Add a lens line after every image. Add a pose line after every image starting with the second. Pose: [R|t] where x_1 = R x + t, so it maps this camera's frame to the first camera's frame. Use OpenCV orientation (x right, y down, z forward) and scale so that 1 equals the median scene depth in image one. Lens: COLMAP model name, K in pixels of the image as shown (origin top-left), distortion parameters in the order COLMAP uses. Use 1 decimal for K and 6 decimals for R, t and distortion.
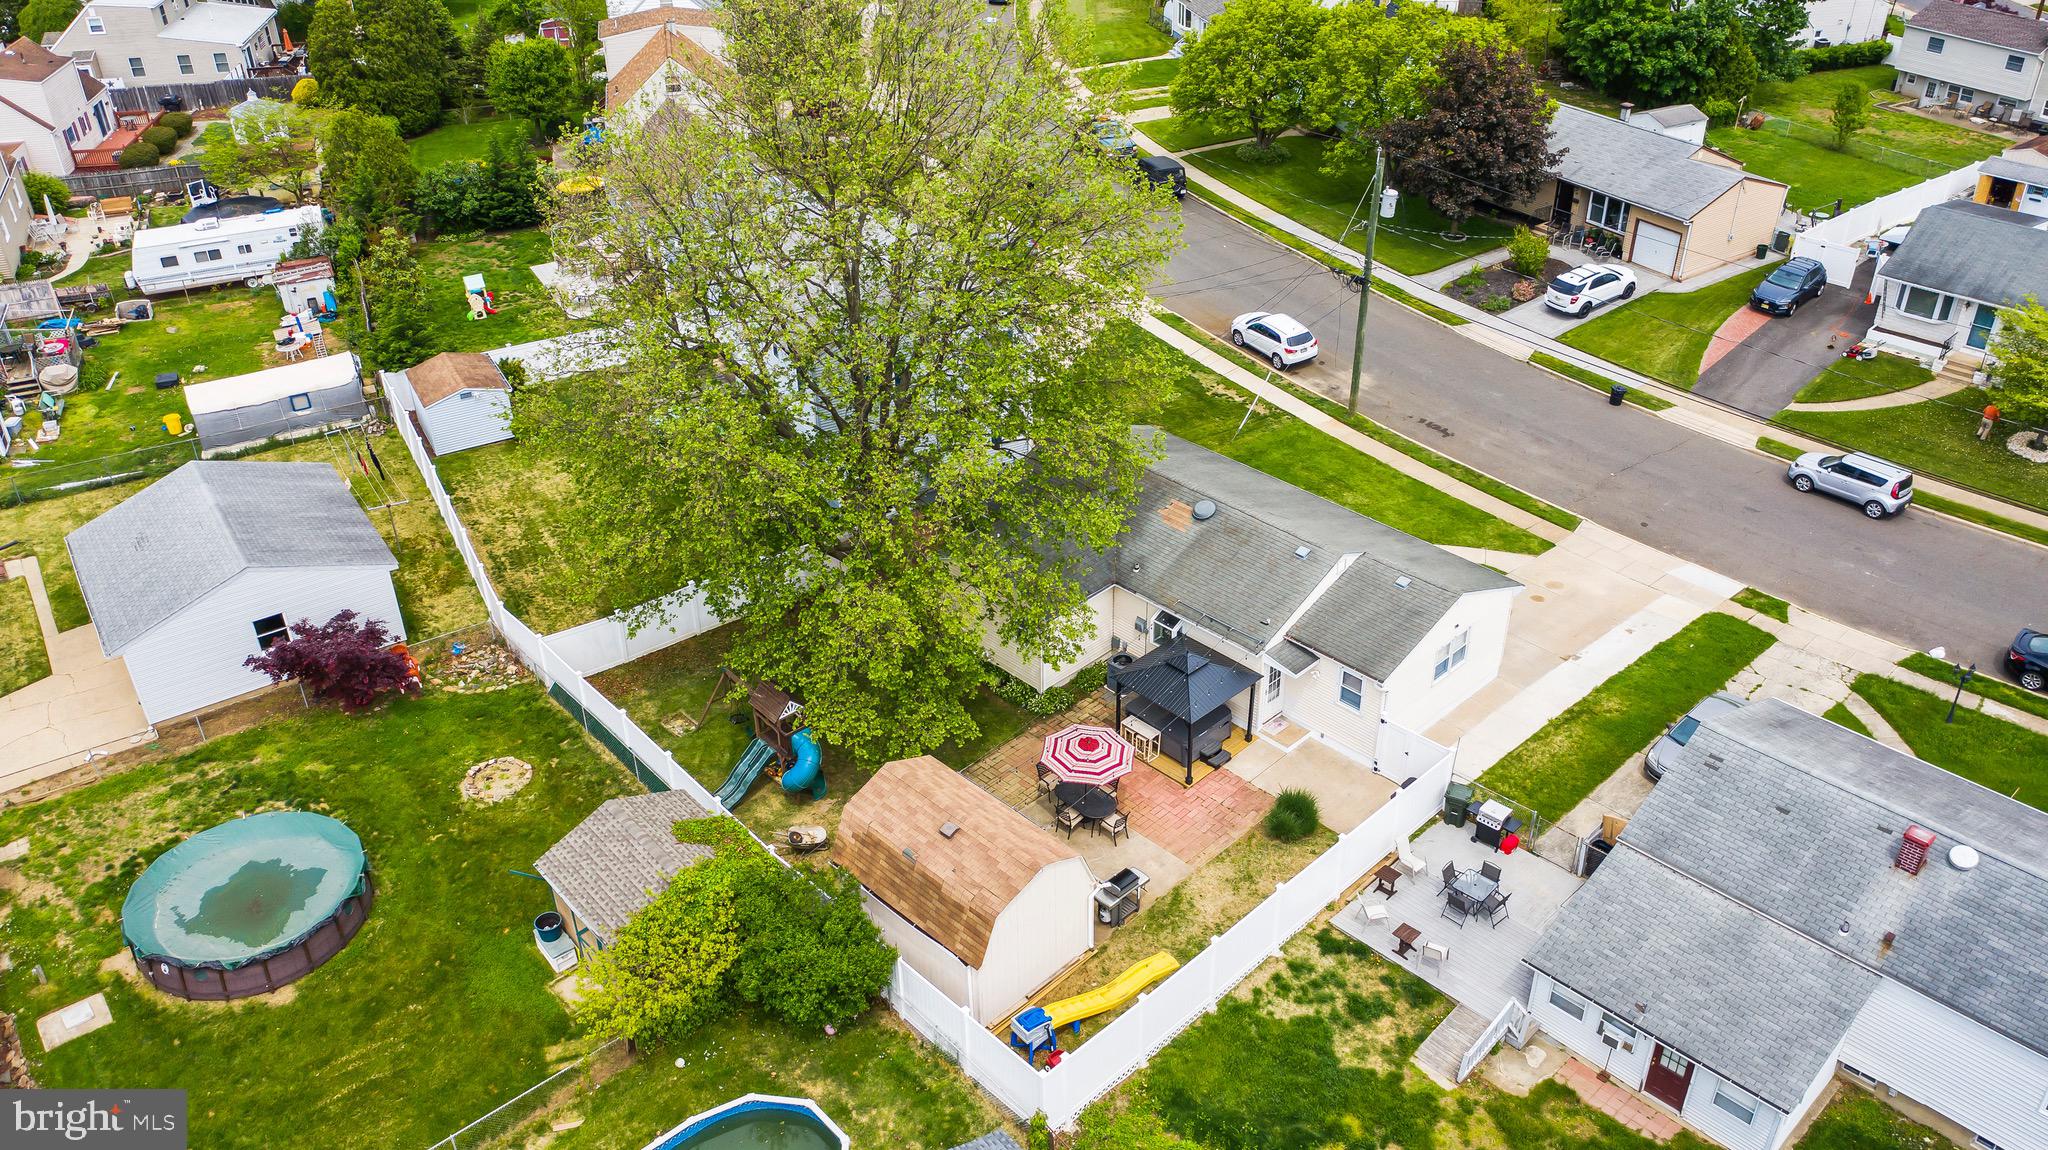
lens RADIAL K [[1615.6, 0, 1024.0], [0, 1615.6, 575.0], [0, 0, 1]] dist [-0.003123, -0.000288]
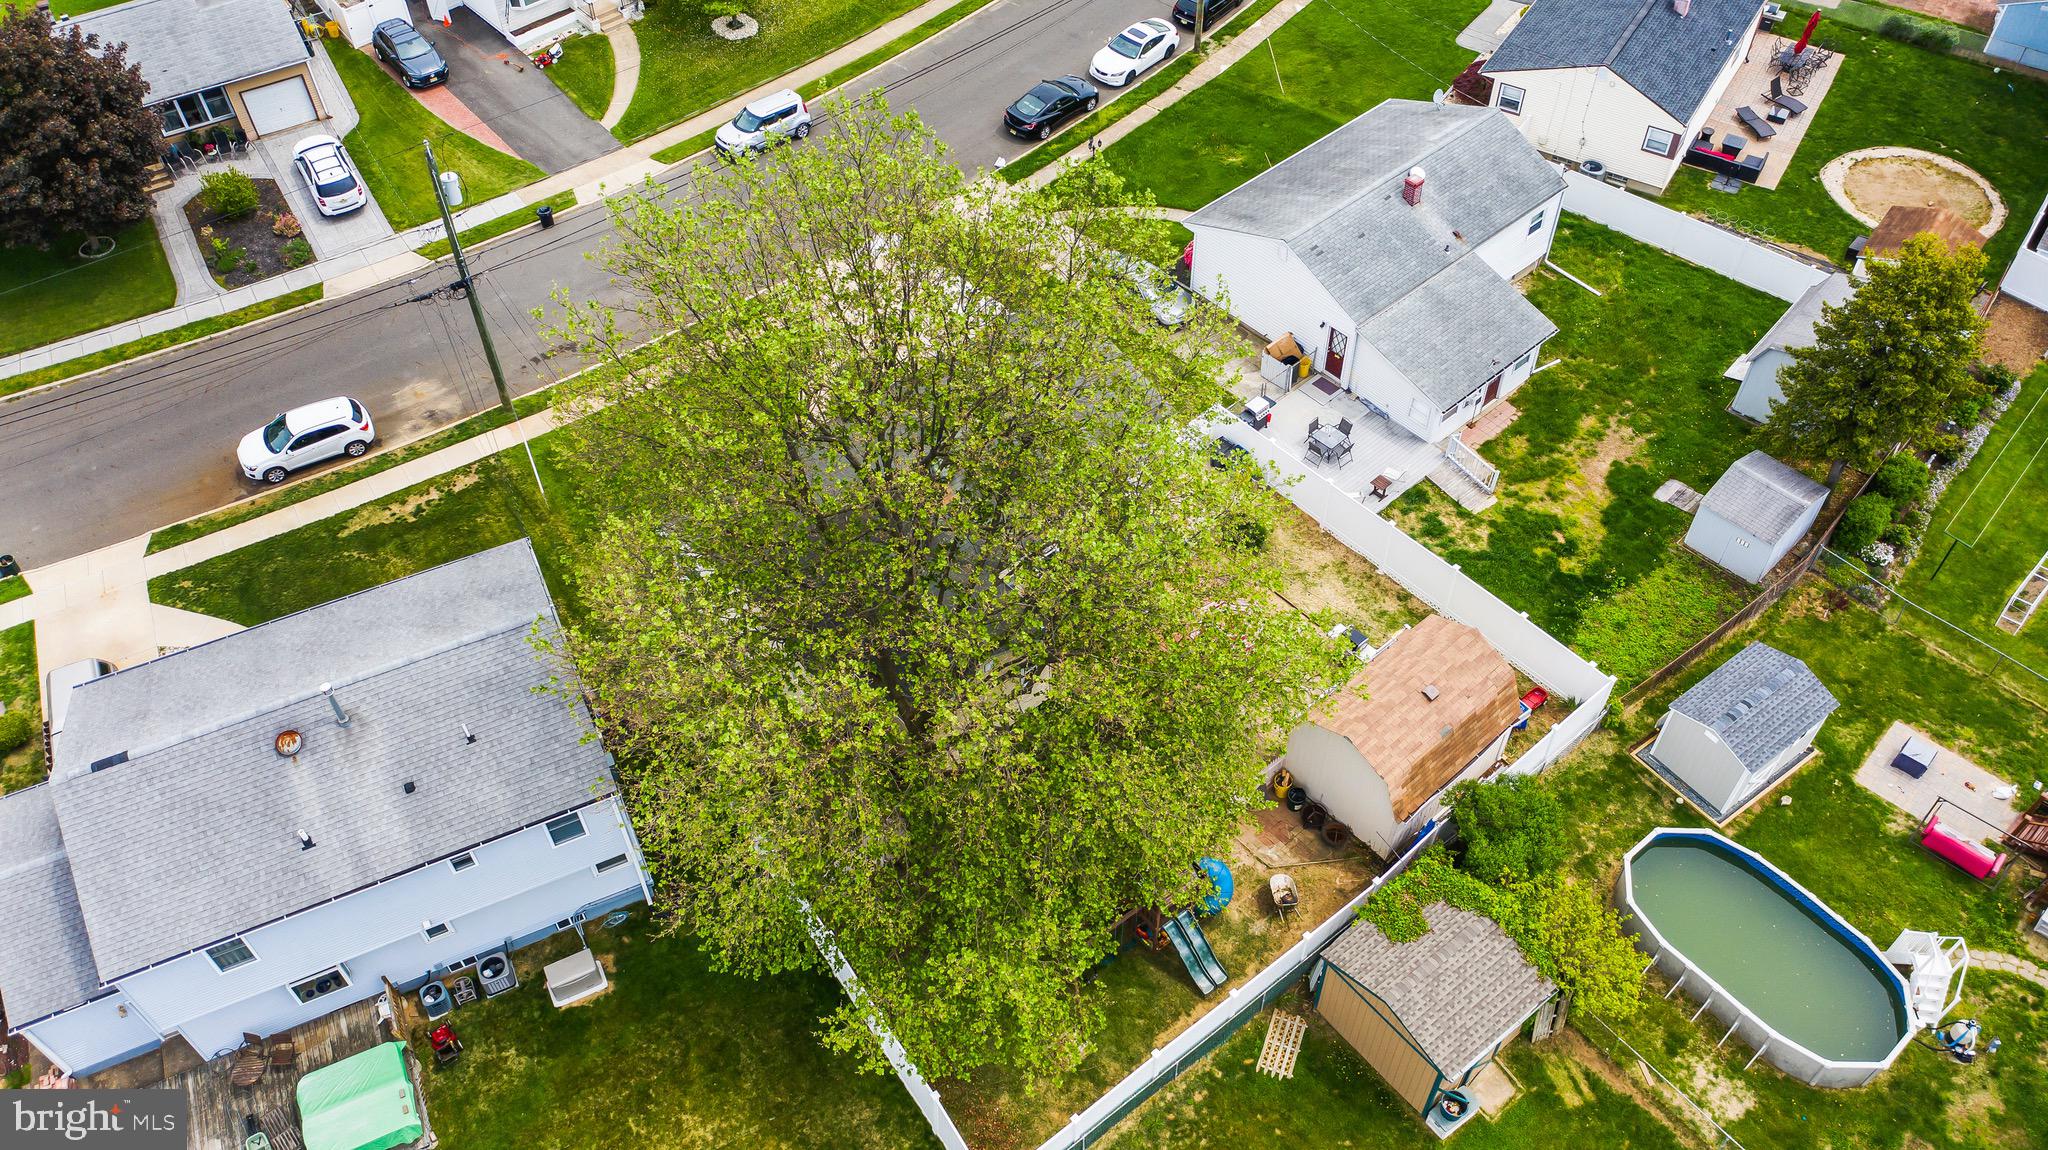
lens RADIAL K [[1614.3, 0, 1024.0], [0, 1614.3, 575.0], [0, 0, 1]] dist [-0.014040, -0.001003]
pose [[0.044928, -0.739891, 0.671225, -0.492390], [0.547461, 0.580262, 0.602978, -0.473553], [-0.835624, 0.340379, 0.431131, 0.474320]]
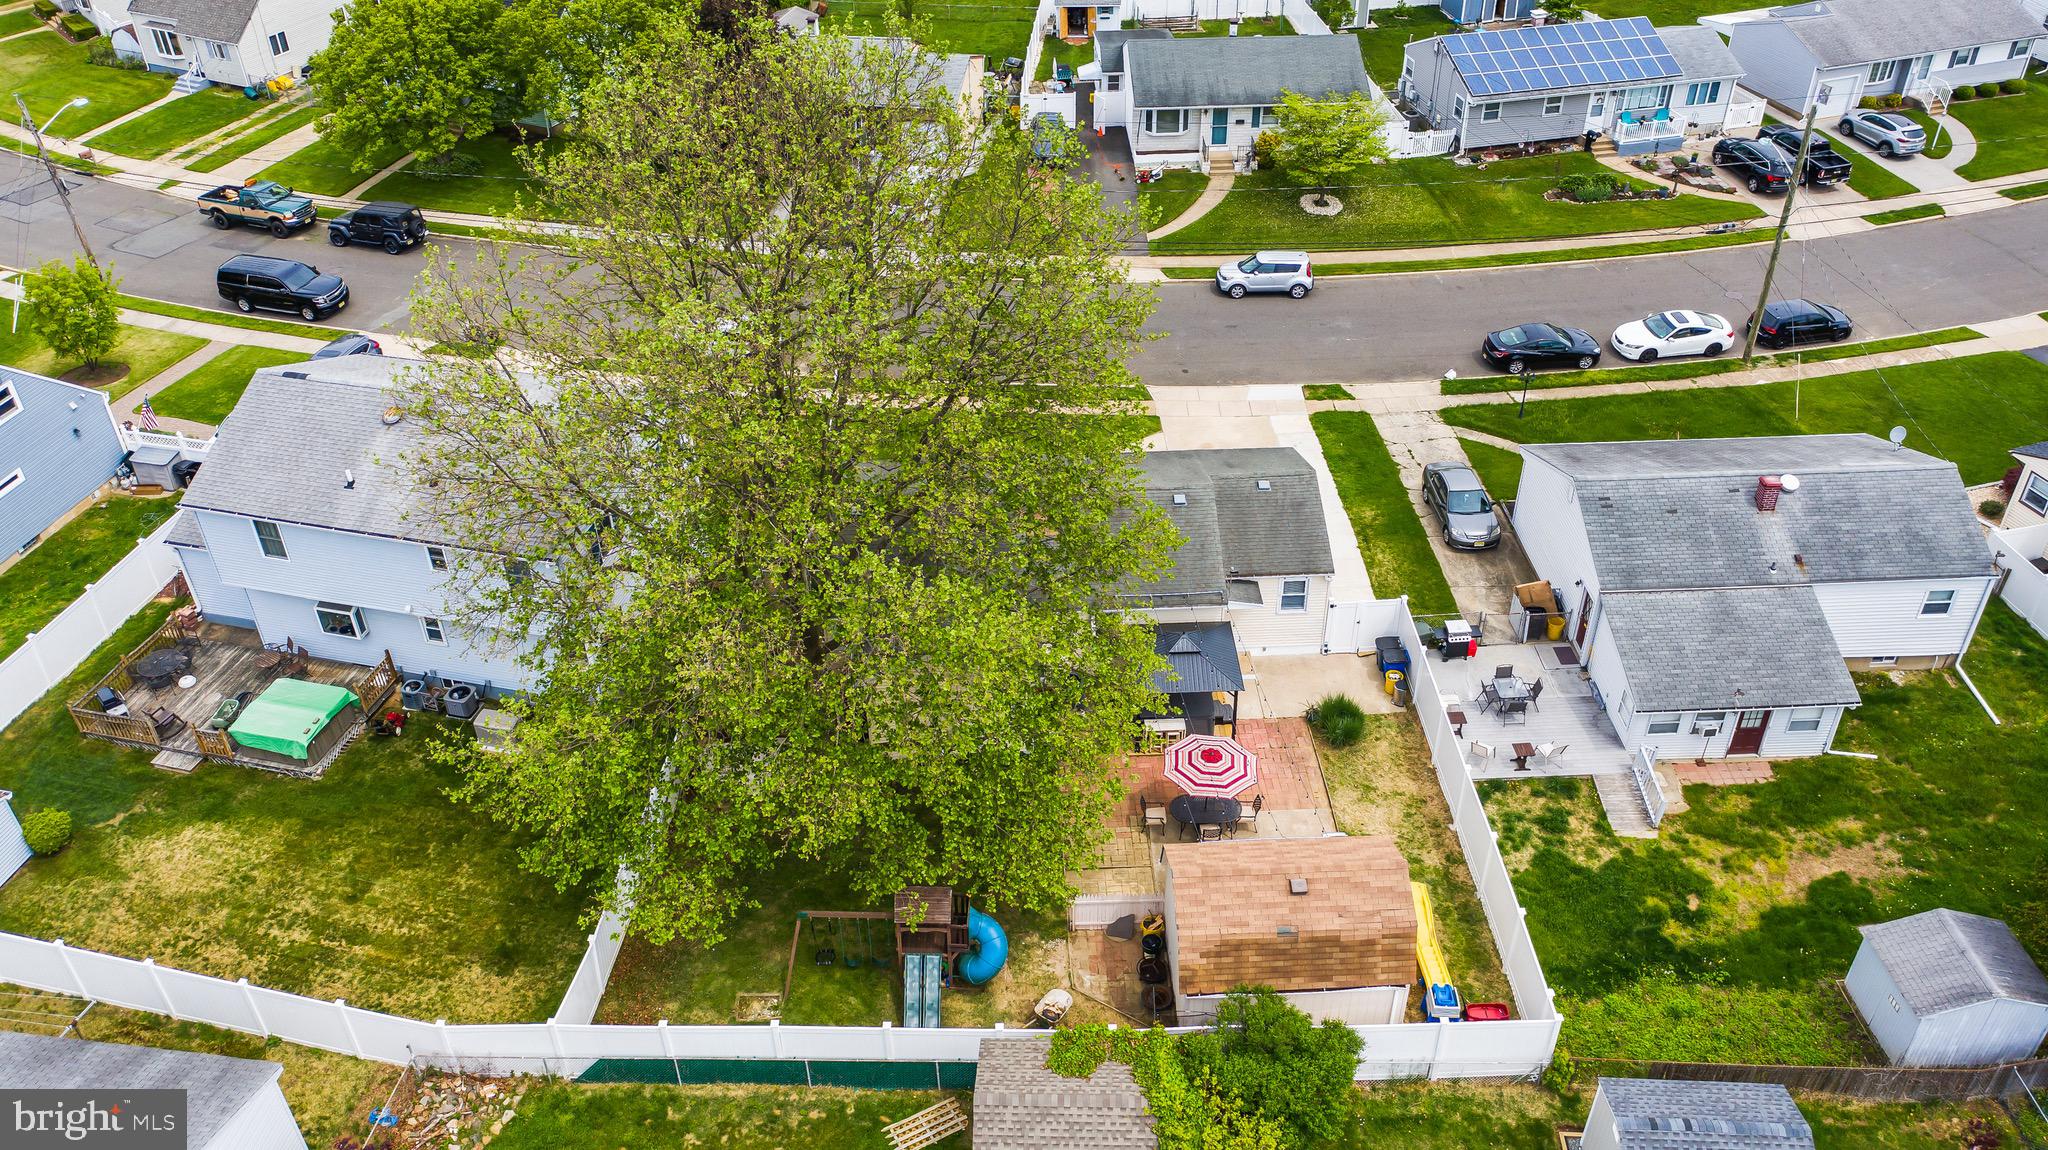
lens RADIAL K [[1615.6, 0, 1024.0], [0, 1615.6, 575.0], [0, 0, 1]] dist [-0.003123, -0.000288]
pose [[0.670872, -0.432619, 0.602305, -0.426946], [0.399851, 0.895046, 0.197515, -0.171417], [-0.624539, 0.108325, 0.773445, 0.222884]]
